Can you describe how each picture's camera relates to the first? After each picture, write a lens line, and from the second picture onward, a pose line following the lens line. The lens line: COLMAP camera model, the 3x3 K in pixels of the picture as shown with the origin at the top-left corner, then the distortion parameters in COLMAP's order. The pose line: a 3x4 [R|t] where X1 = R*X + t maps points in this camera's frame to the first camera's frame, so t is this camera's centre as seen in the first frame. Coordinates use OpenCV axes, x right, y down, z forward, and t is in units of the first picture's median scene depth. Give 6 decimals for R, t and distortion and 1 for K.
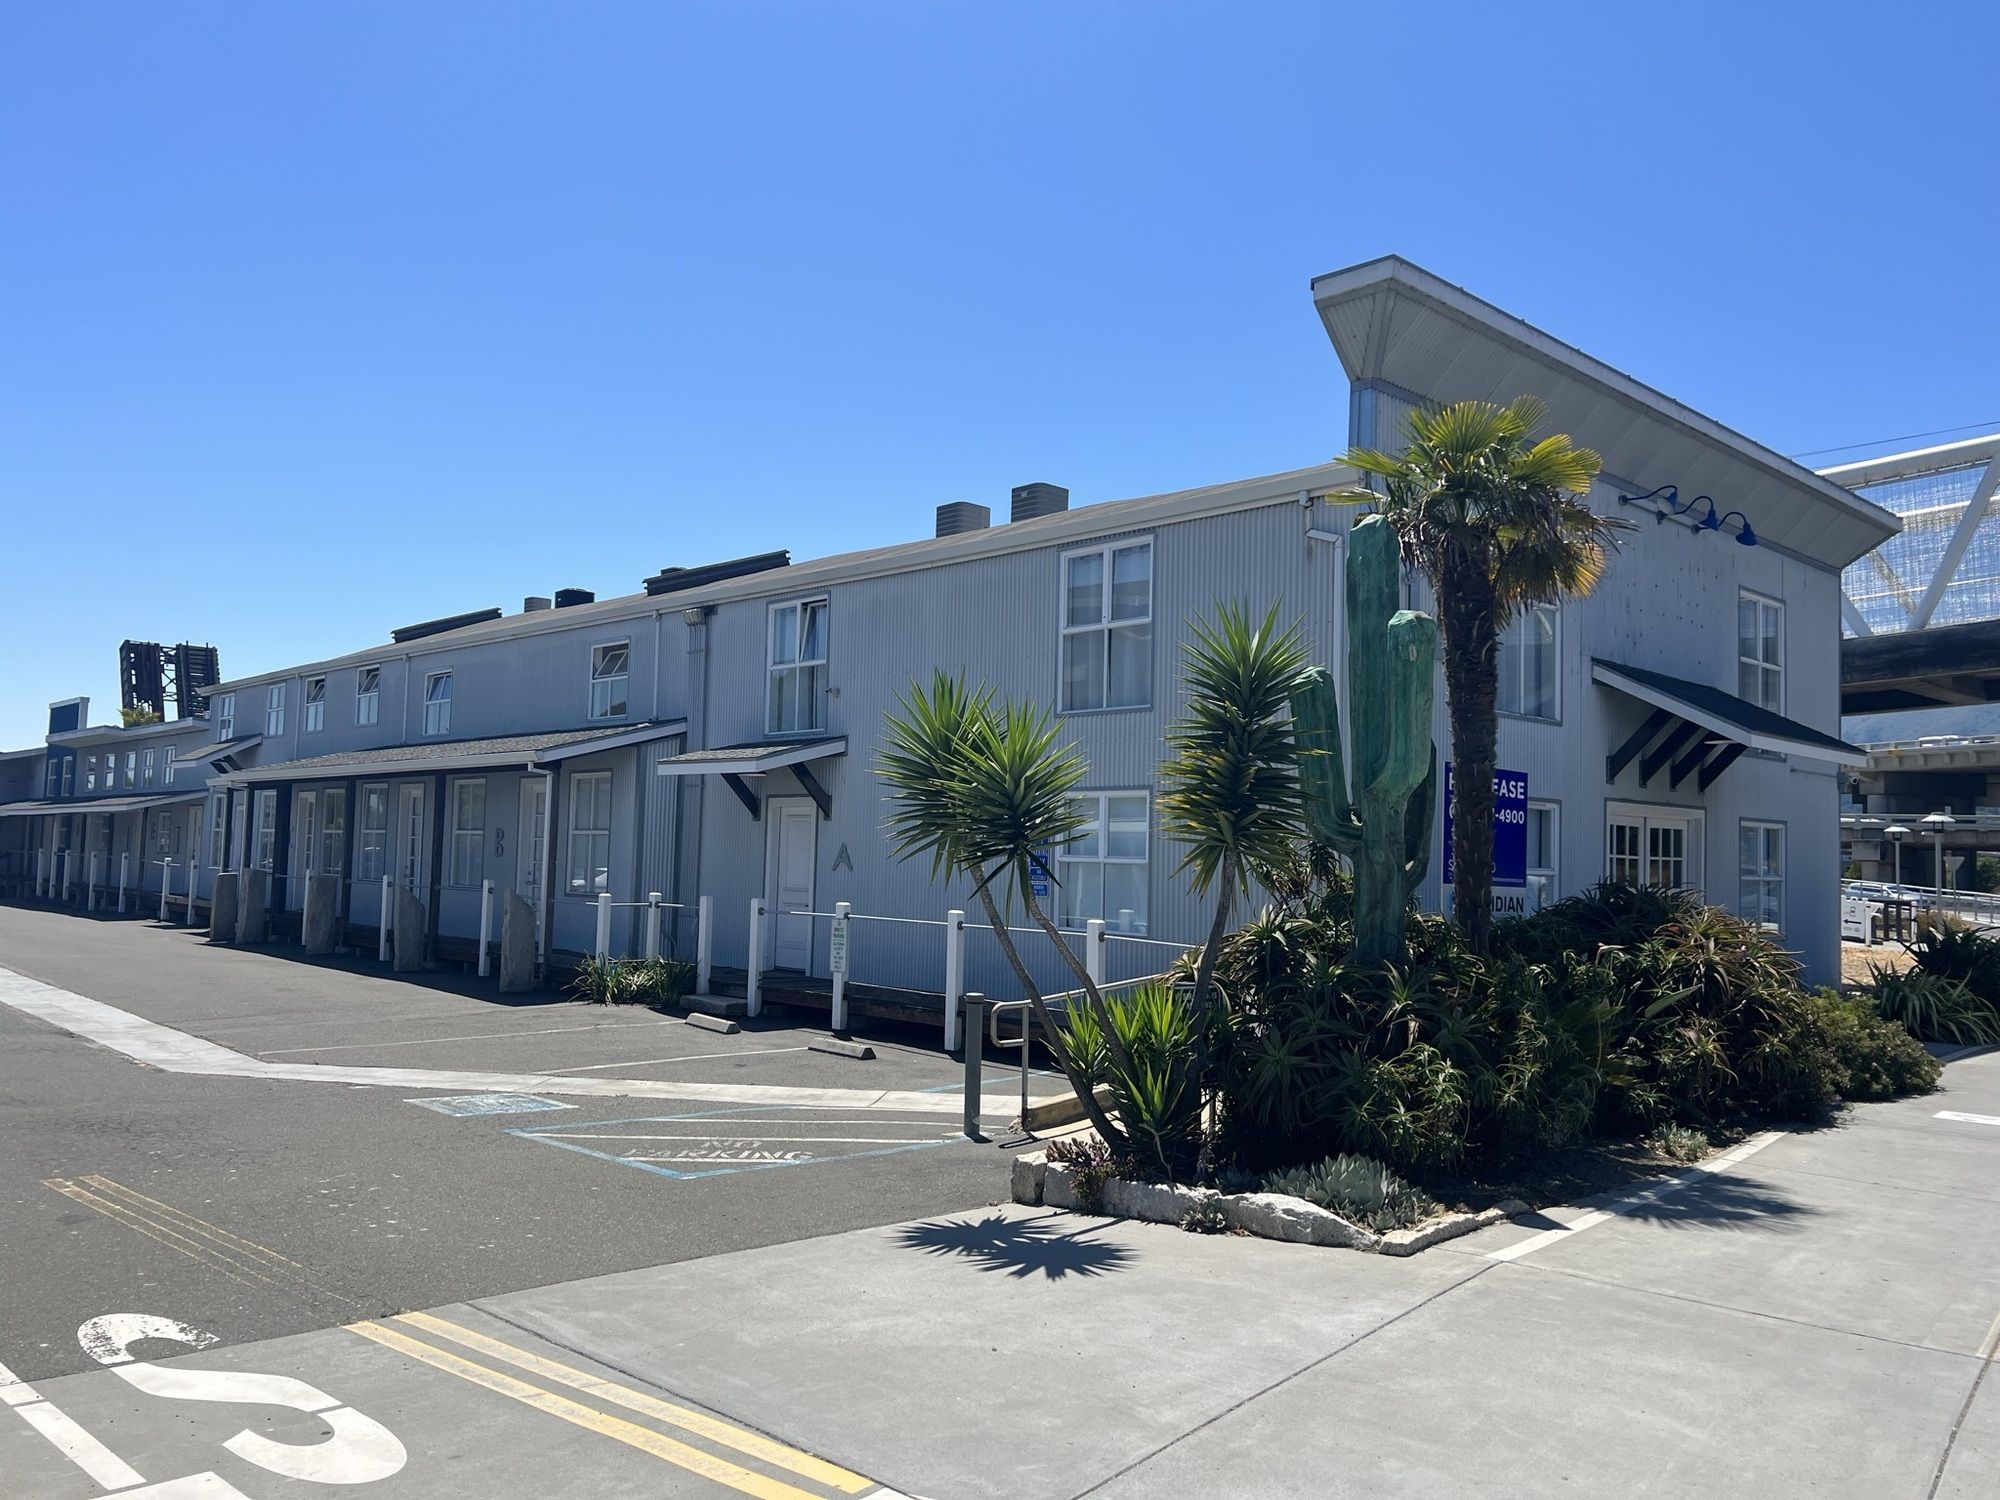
lens RADIAL K [[1515.1, 0, 993.9], [0, 1515.1, 758.1], [0, 0, 1]] dist [0.046164, -0.054274]
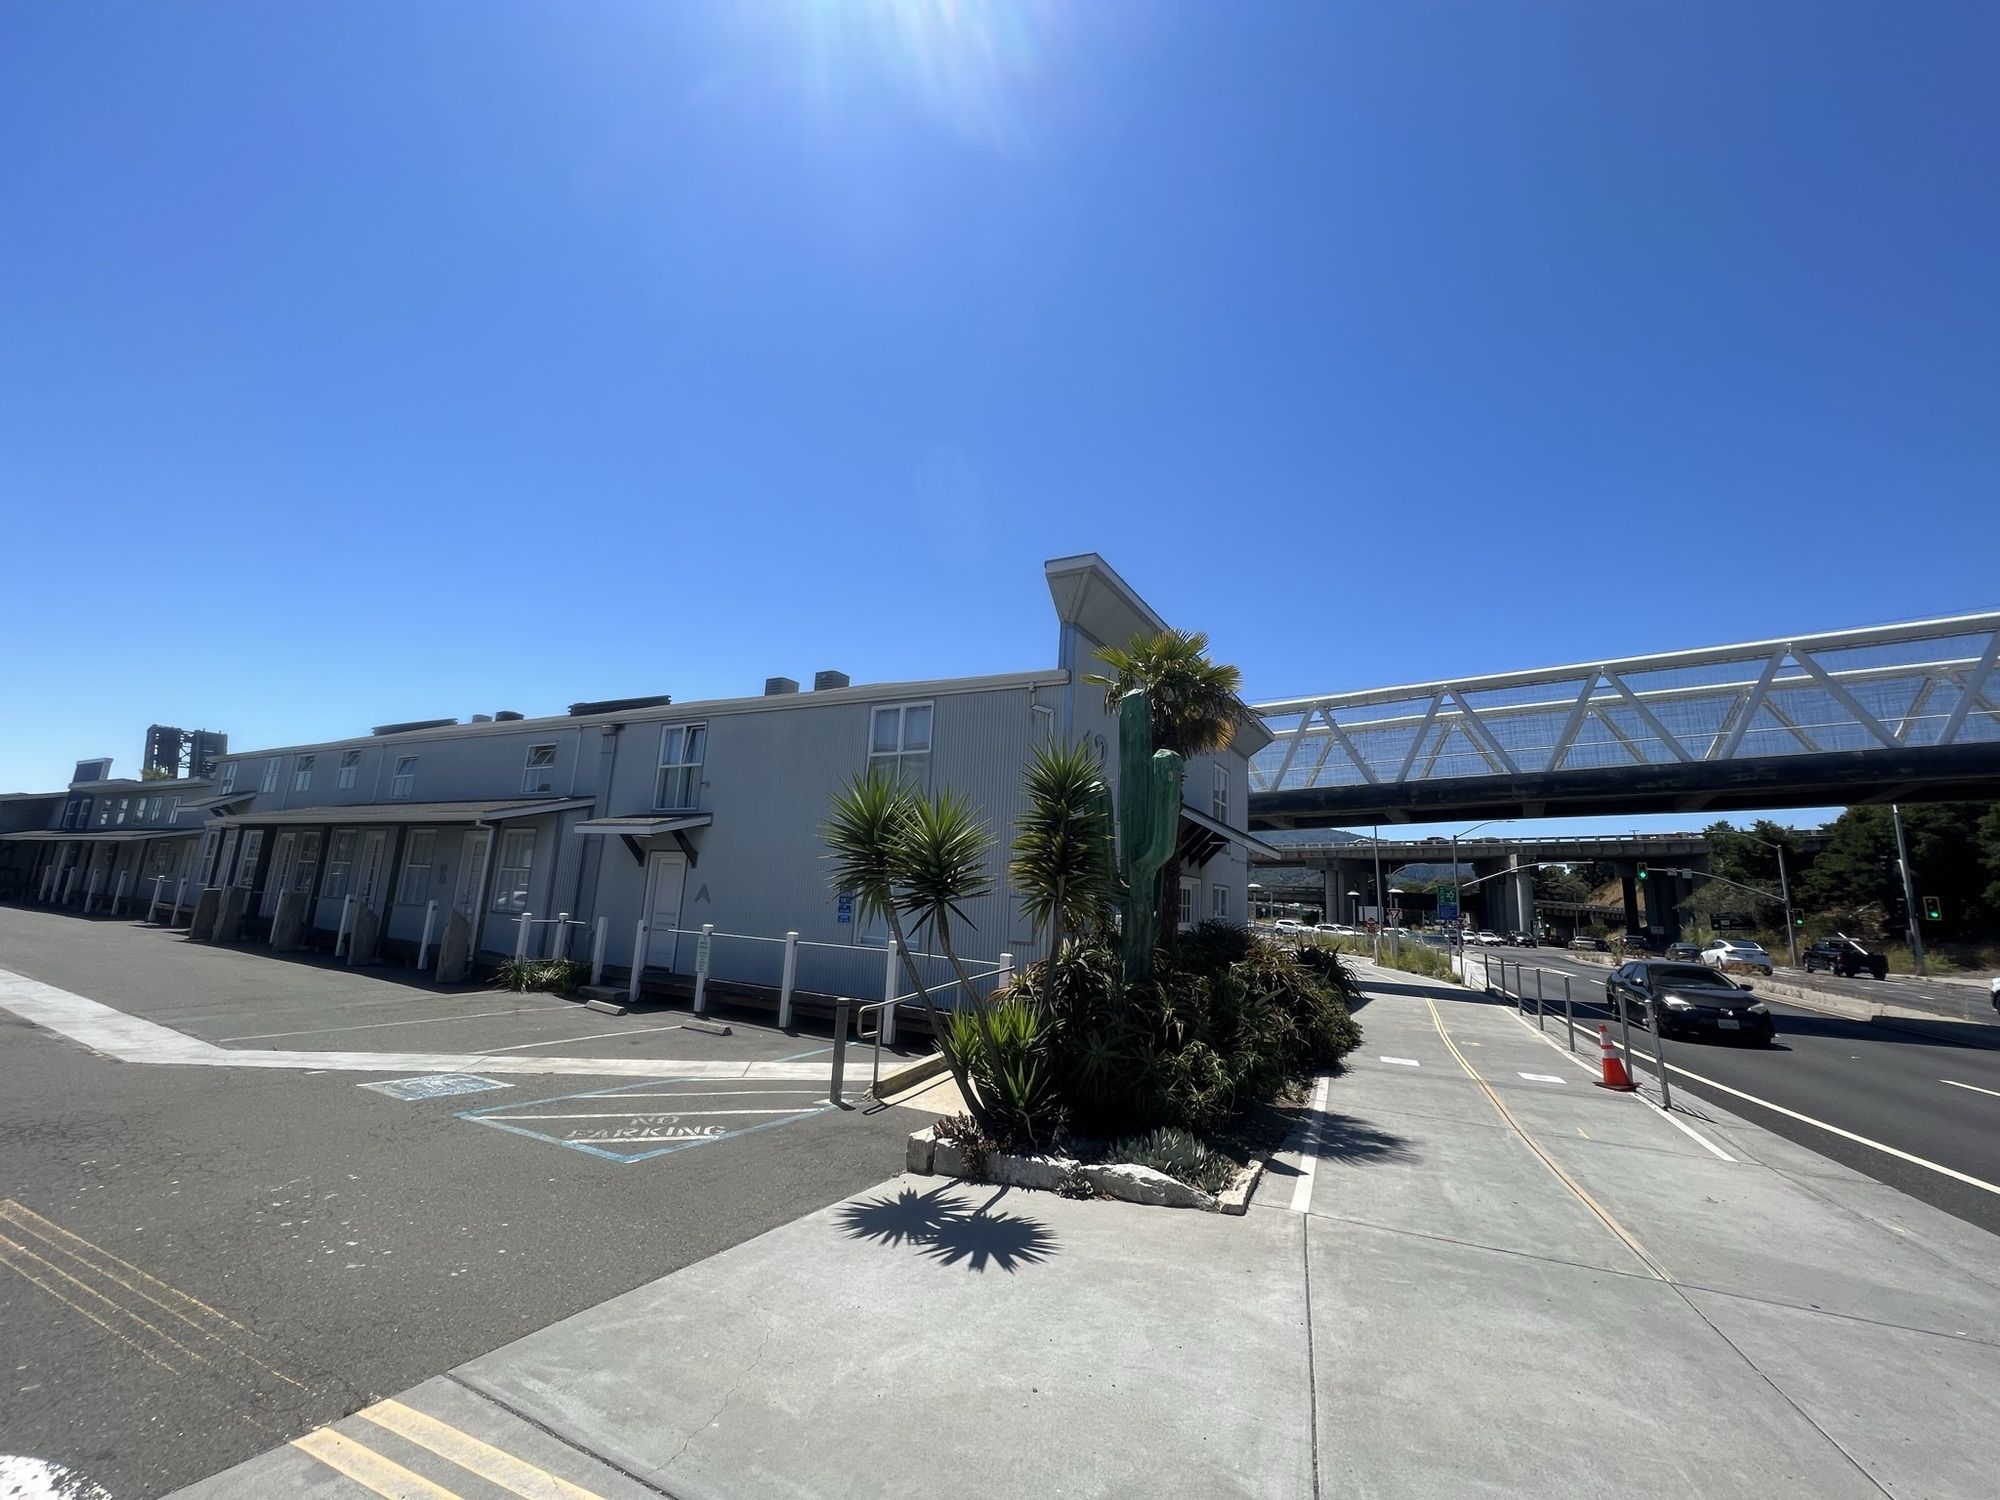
lens RADIAL K [[808.2, 0, 1000.0], [0, 808.2, 750.0], [0, 0, 1]] dist [-0.004540, 0.001056]
pose [[0.953953, 0.078435, 0.289518, -0.074108], [-0.046112, 0.992081, -0.116832, 0.004752], [-0.296389, 0.098102, 0.950016, 0.146264]]
